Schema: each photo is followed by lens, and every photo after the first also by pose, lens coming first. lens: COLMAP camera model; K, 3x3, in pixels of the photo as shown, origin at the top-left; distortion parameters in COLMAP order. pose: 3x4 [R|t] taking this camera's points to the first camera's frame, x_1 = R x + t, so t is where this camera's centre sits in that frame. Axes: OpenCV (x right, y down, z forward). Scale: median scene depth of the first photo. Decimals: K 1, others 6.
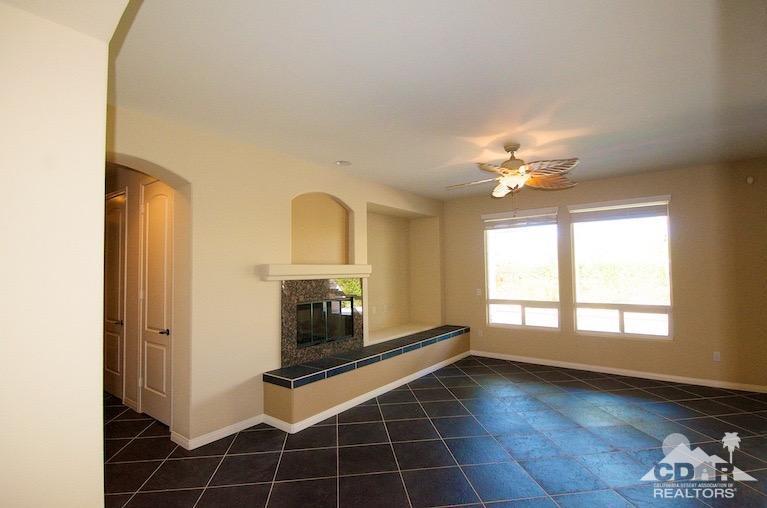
lens RADIAL K [[374.9, 0, 381.2], [0, 374.9, 255.3], [0, 0, 1]] dist [0.001519, -0.000009]
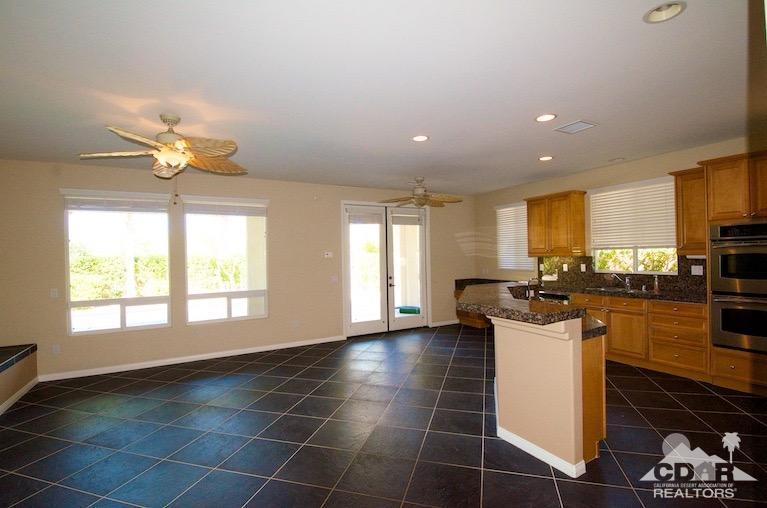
lens RADIAL K [[374.9, 0, 381.2], [0, 374.9, 255.3], [0, 0, 1]] dist [0.001519, -0.000009]
pose [[0.391638, 0.008650, 0.920079, -0.185931], [-0.024203, 0.999707, 0.000904, 0.009209], [-0.919801, -0.022623, 0.391732, 0.147098]]
